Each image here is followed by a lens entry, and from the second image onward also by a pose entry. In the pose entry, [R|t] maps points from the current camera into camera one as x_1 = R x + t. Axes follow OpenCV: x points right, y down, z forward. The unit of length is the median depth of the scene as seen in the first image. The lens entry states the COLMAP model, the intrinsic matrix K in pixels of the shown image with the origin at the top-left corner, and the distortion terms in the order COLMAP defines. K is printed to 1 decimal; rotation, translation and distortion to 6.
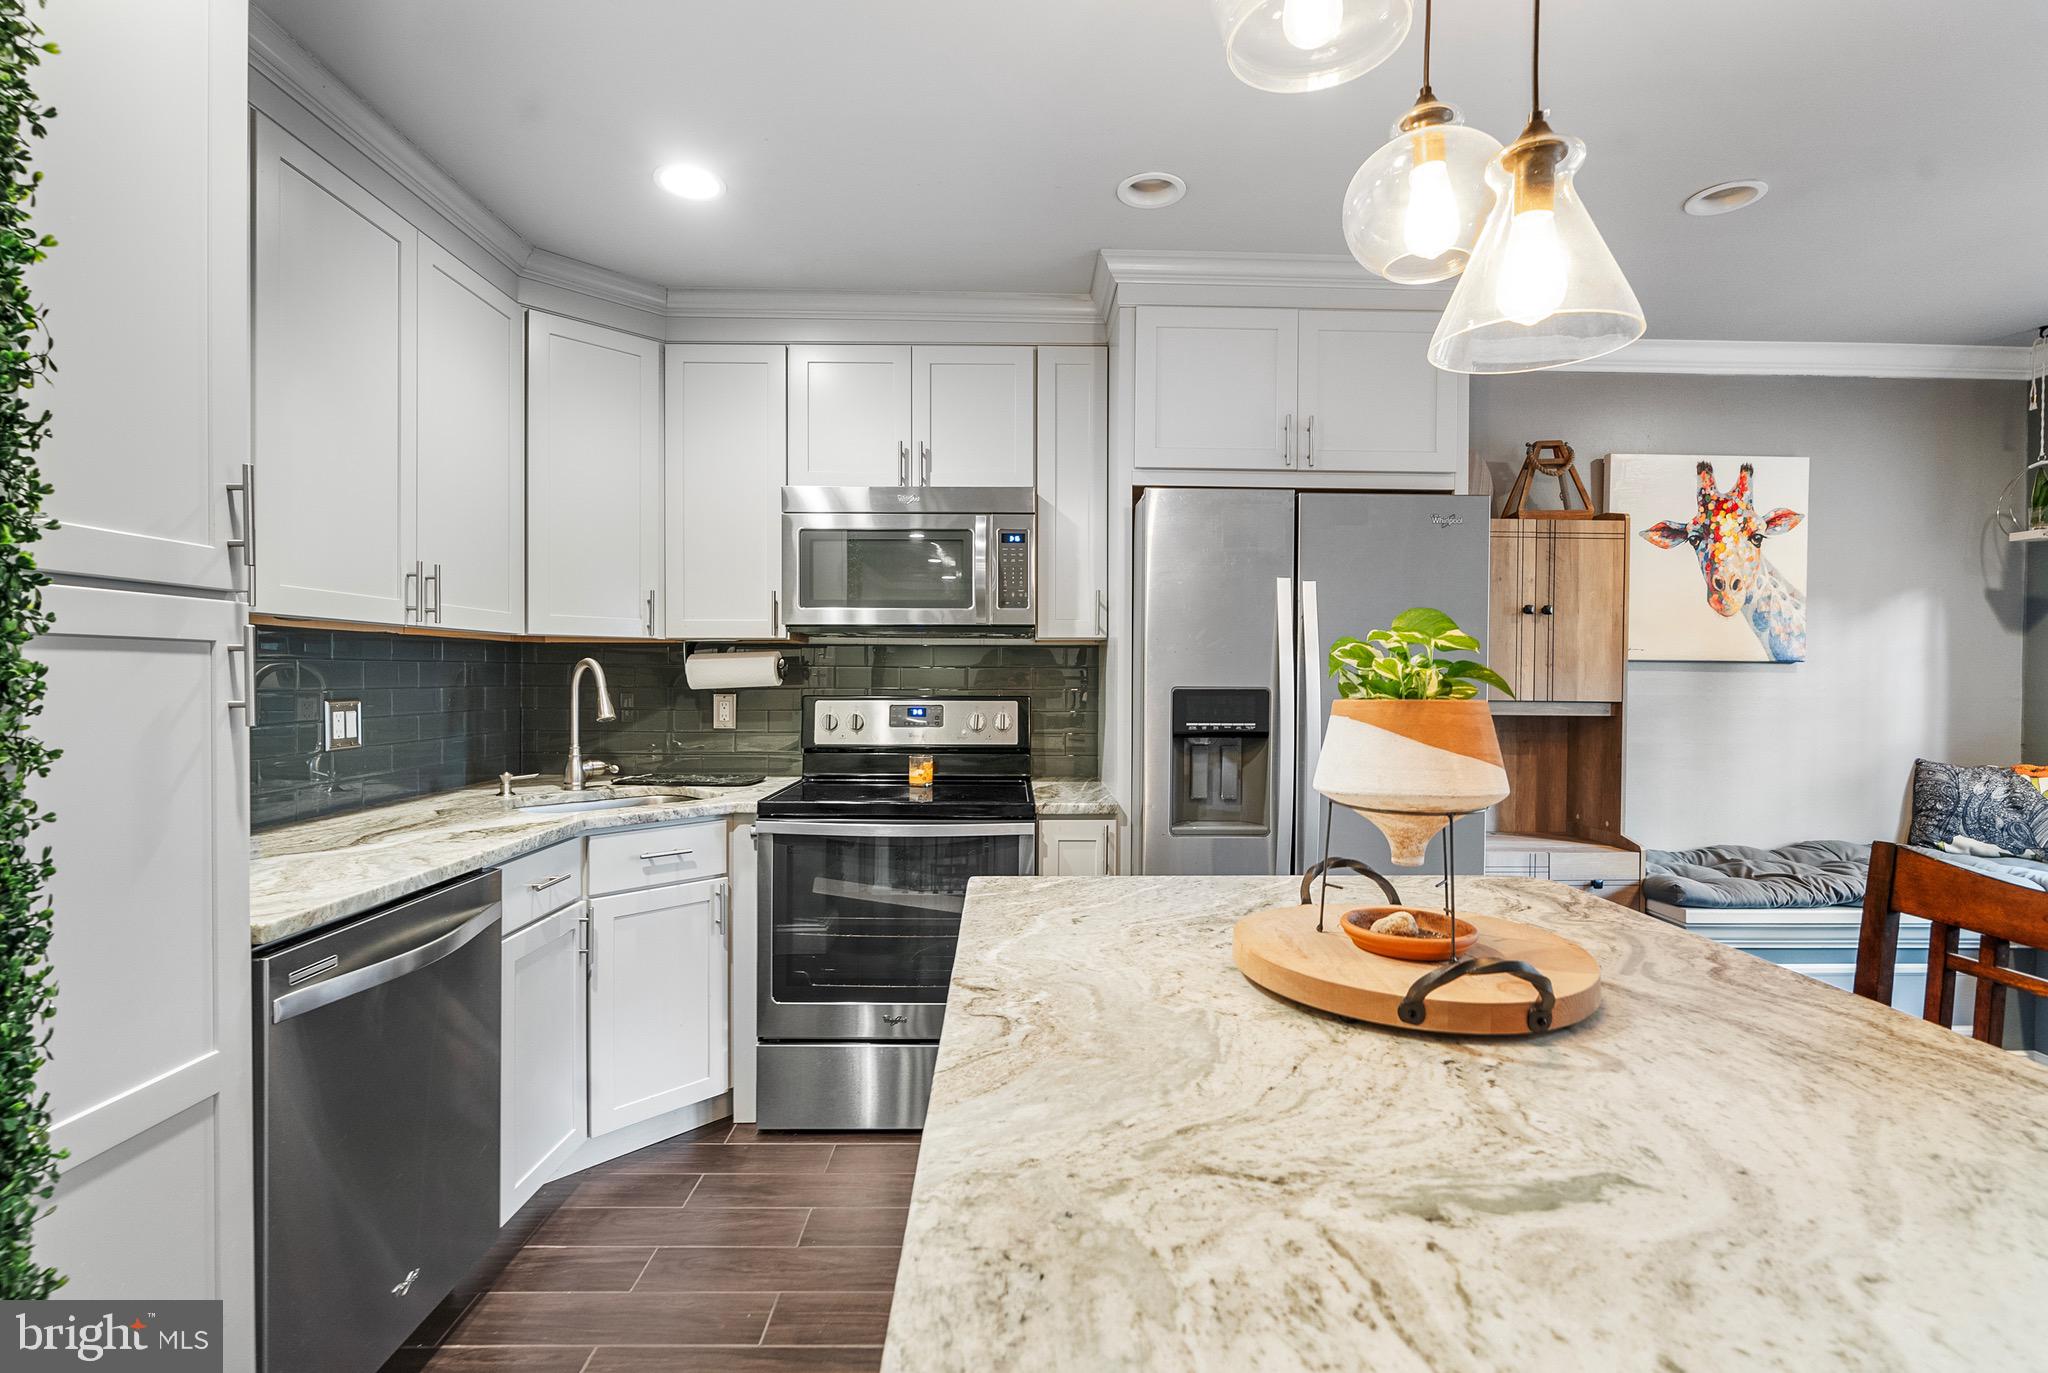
lens RADIAL K [[938.0, 0, 1034.9], [0, 938.0, 686.0], [0, 0, 1]] dist [-0.012047, 0.006730]
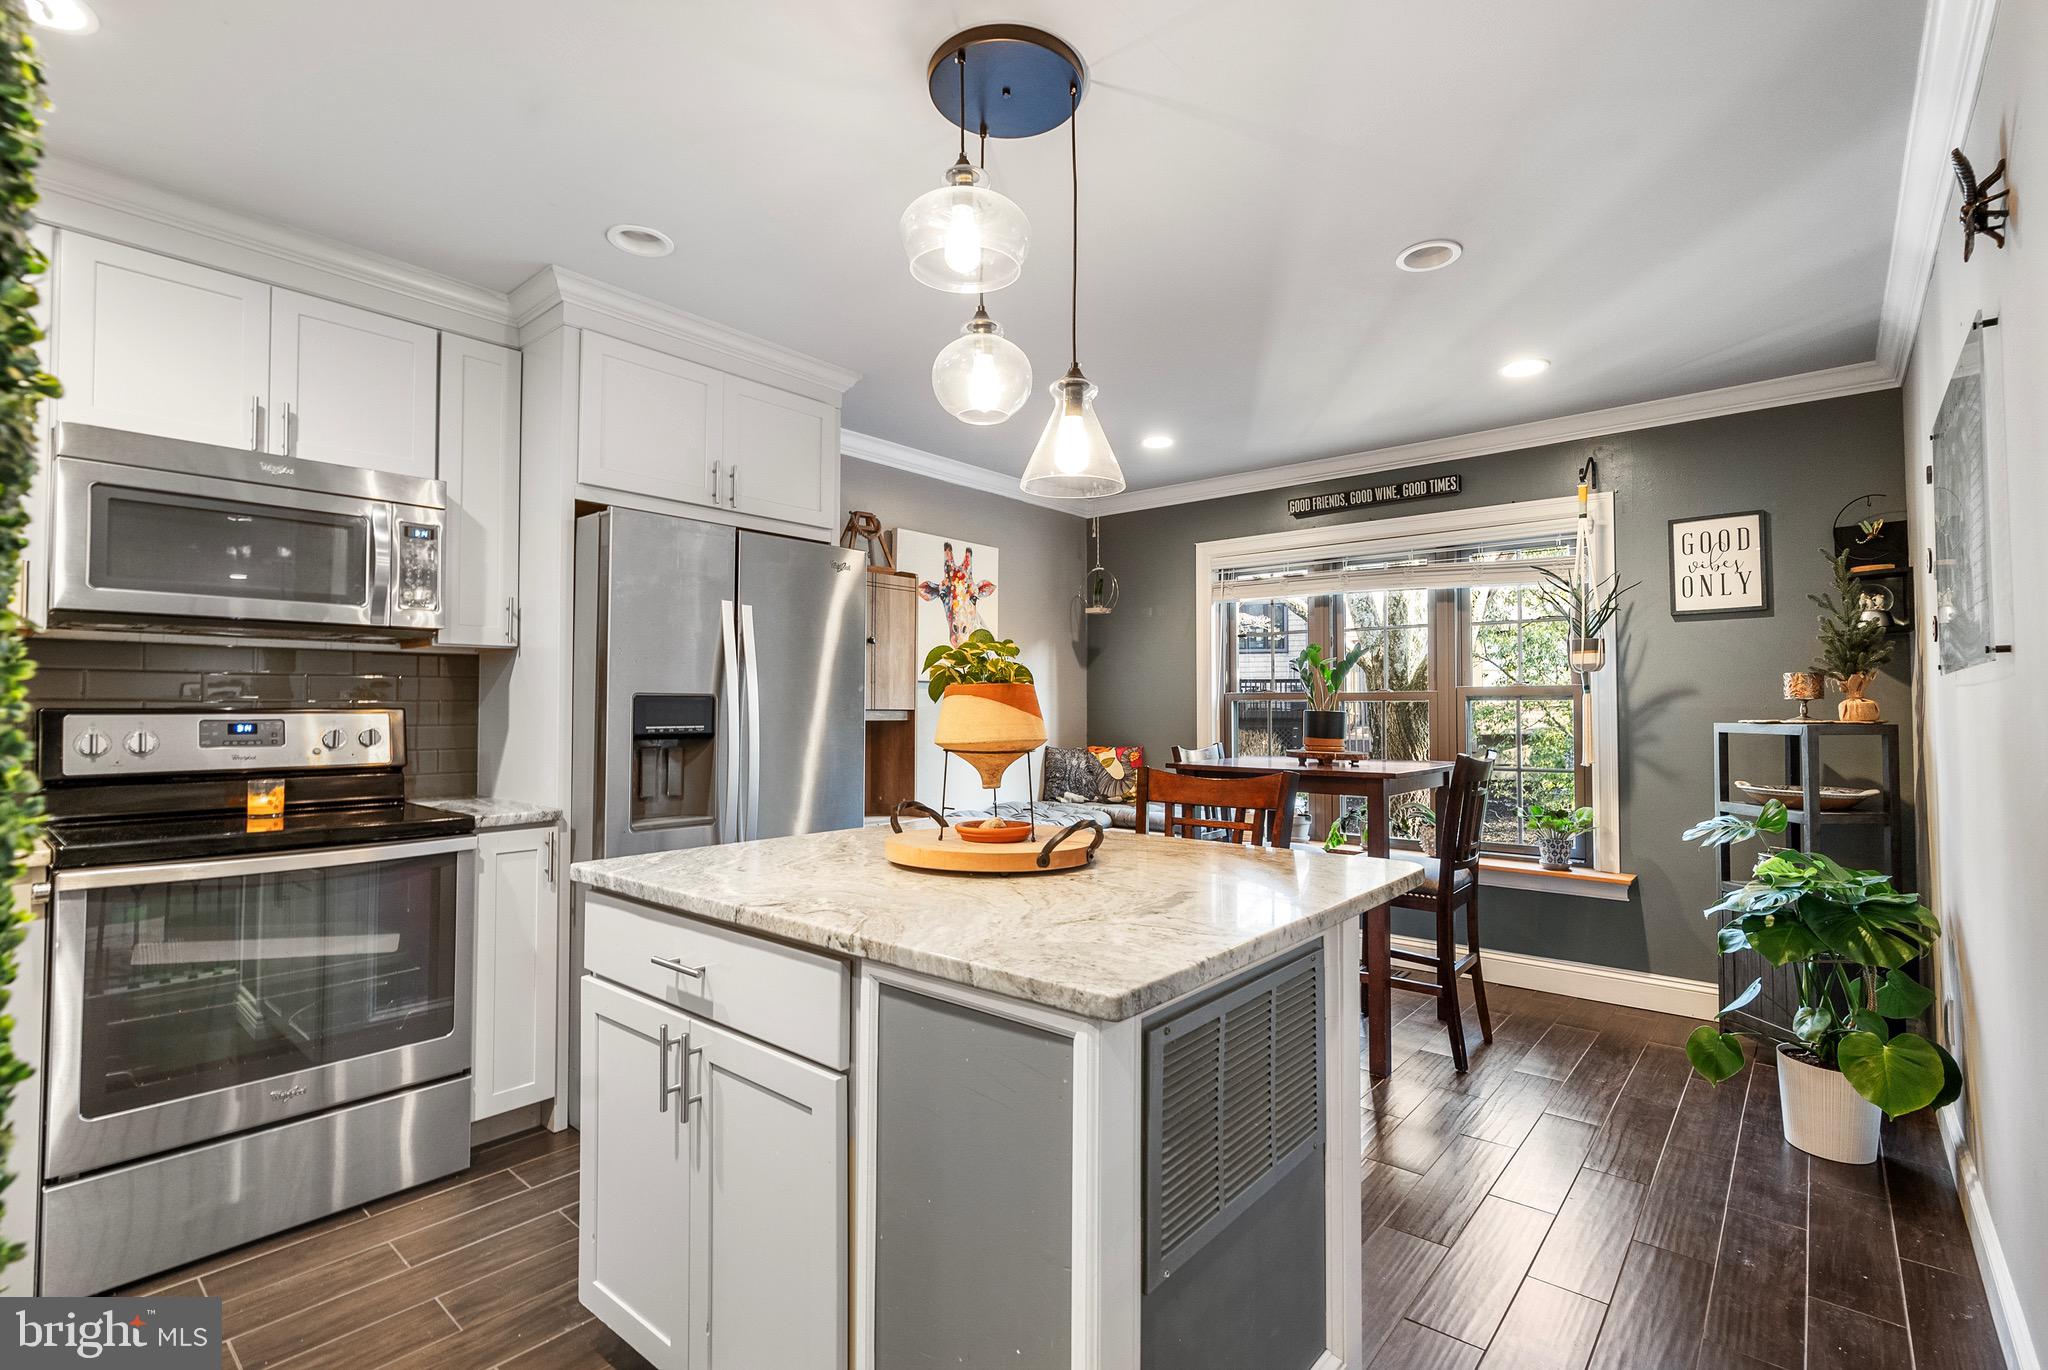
lens RADIAL K [[937.2, 0, 1040.5], [0, 937.2, 680.6], [0, 0, 1]] dist [-0.015285, 0.006940]
pose [[0.658656, 0.017504, 0.752240, -0.270907], [0.012660, 0.999330, -0.034339, 0.022509], [-0.752337, 0.032141, 0.657993, -0.043581]]
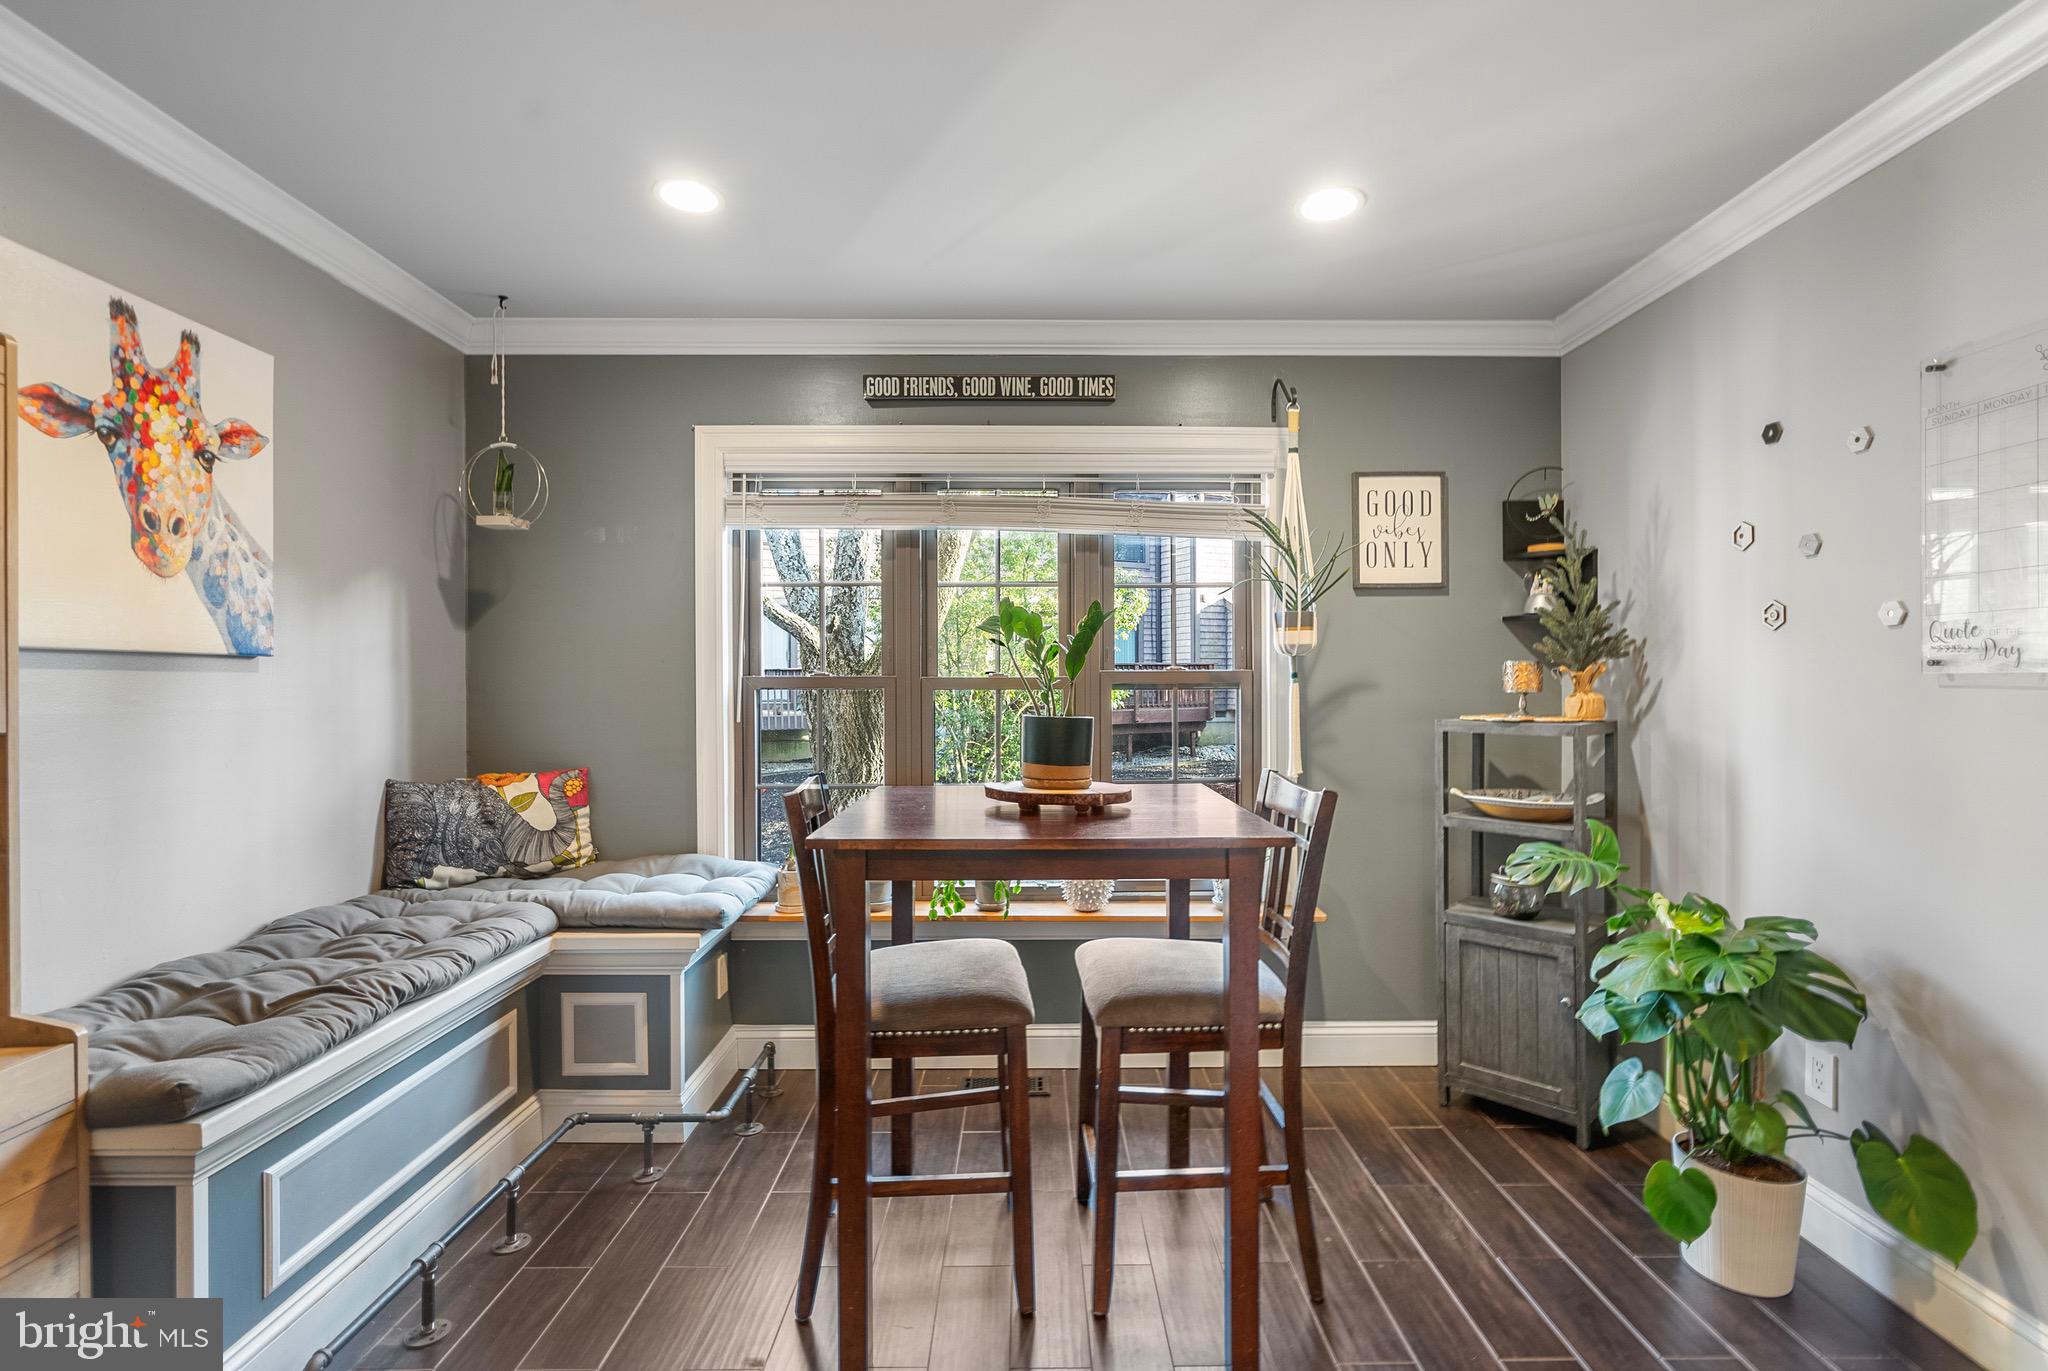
lens RADIAL K [[938.0, 0, 1034.9], [0, 938.0, 685.0], [0, 0, 1]] dist [-0.012047, 0.006730]
pose [[0.014839, -0.011301, 0.999826, 0.158923], [0.013995, 0.999841, 0.011094, -0.004846], [-0.999792, 0.013828, 0.014995, 0.451454]]
